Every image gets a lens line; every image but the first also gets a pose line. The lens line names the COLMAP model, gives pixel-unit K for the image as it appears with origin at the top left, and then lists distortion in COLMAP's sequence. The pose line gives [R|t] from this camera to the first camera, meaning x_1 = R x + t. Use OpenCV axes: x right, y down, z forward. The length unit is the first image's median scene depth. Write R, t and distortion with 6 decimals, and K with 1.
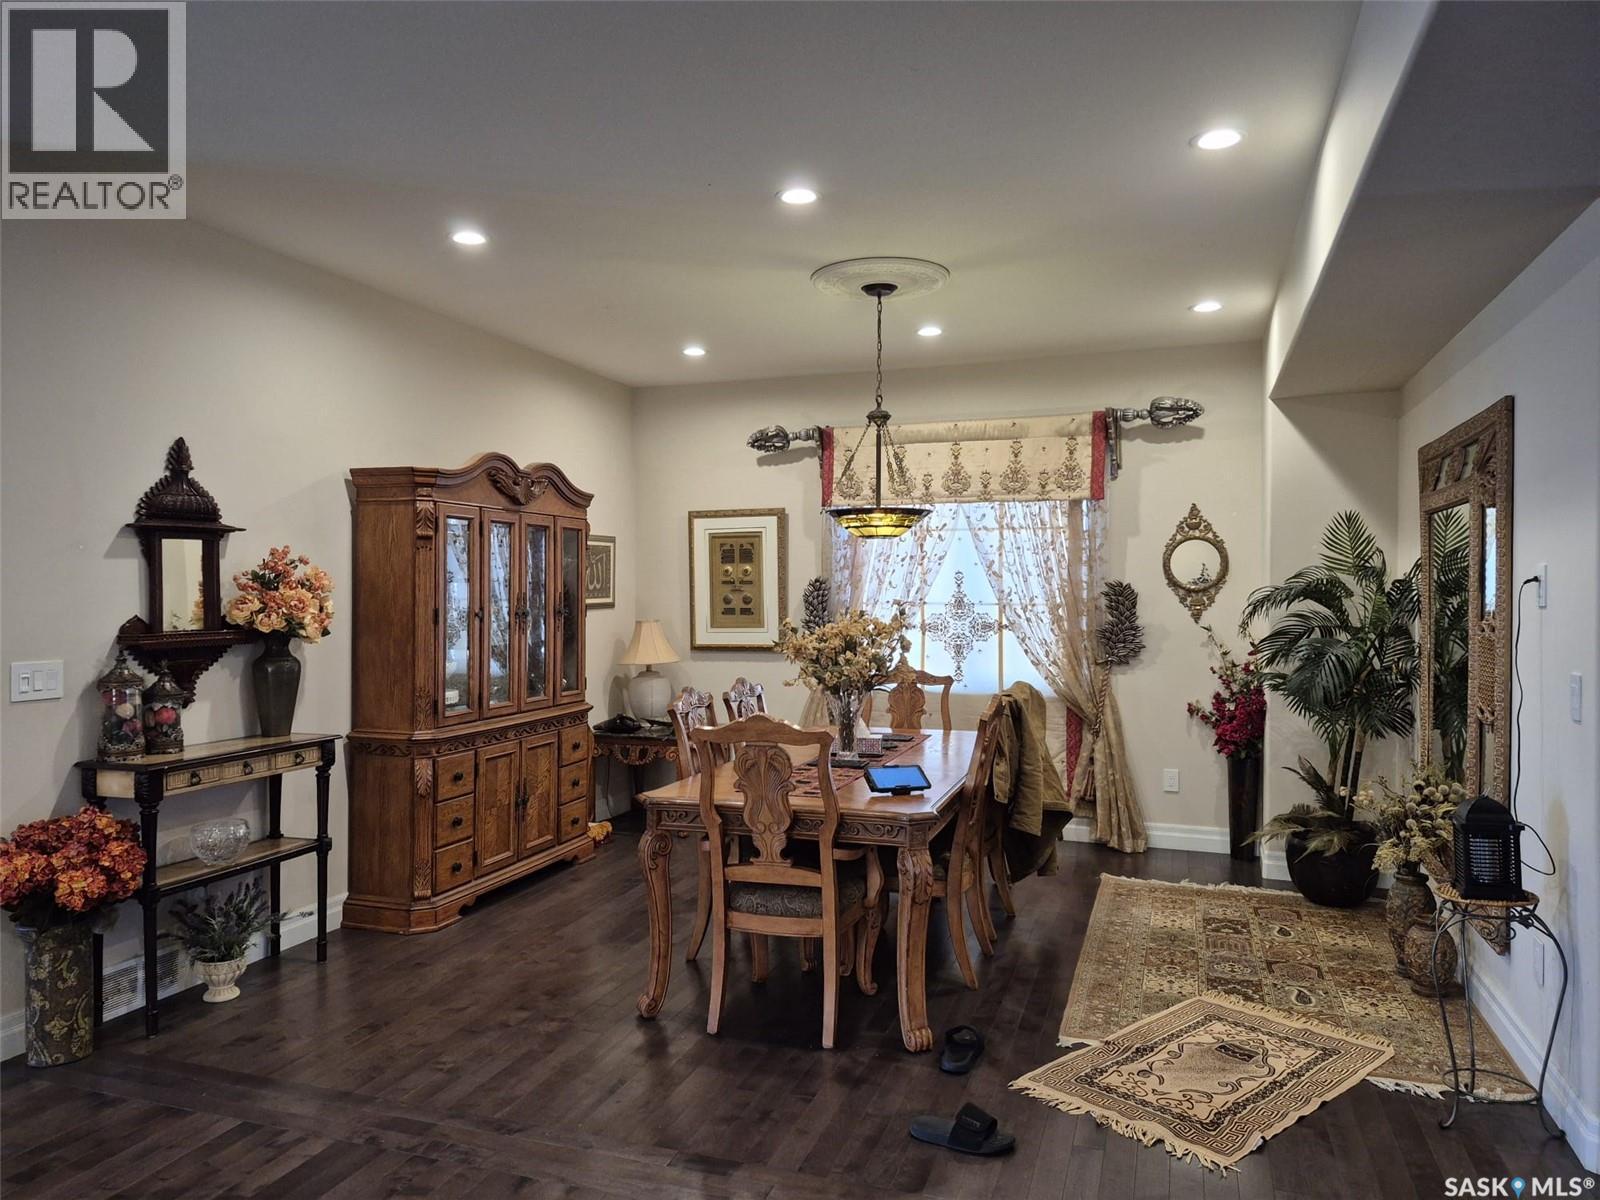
lens RADIAL K [[1094.4, 0, 798.1], [0, 1094.4, 596.0], [0, 0, 1]] dist [0.039766, -0.020110]
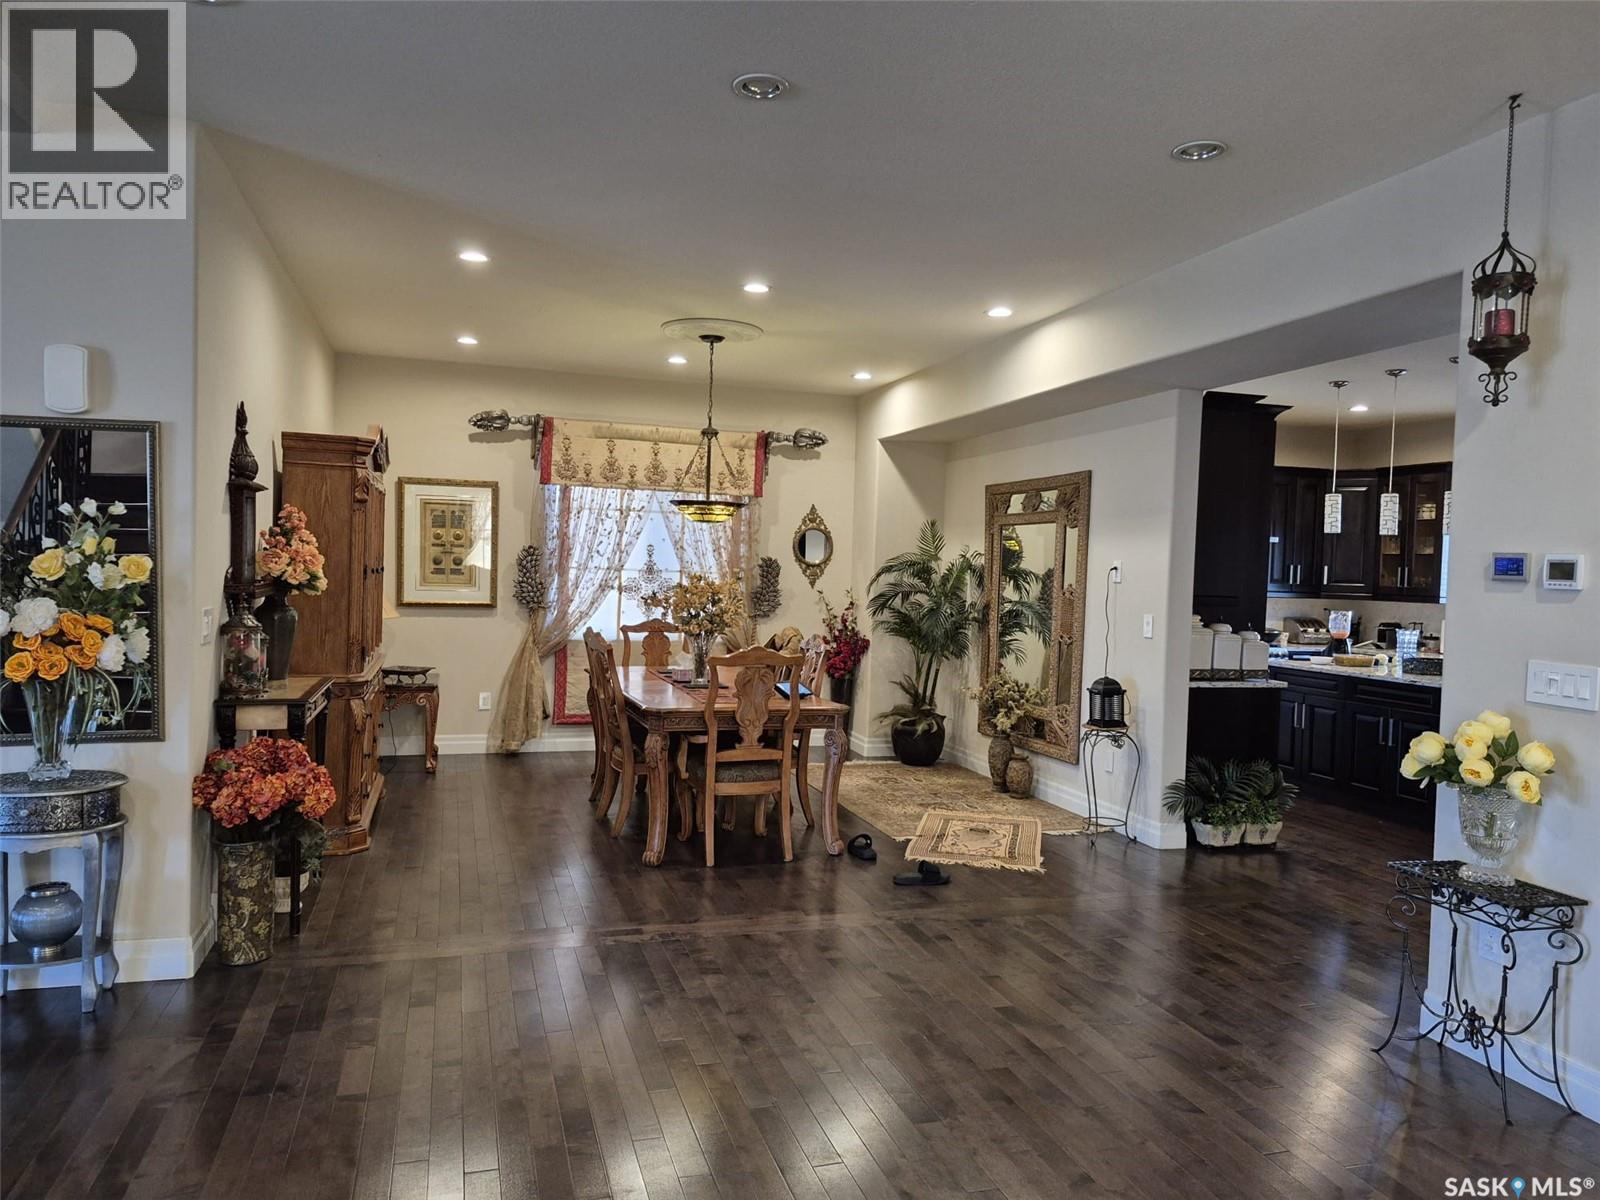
lens RADIAL K [[1094.4, 0, 797.0], [0, 1094.4, 603.1], [0, 0, 1]] dist [0.039766, -0.020110]
pose [[0.800434, 0.007702, 0.599371, -0.503199], [-0.031958, 0.999044, 0.029840, 0.002028], [-0.598568, -0.043040, 0.799915, -0.123253]]
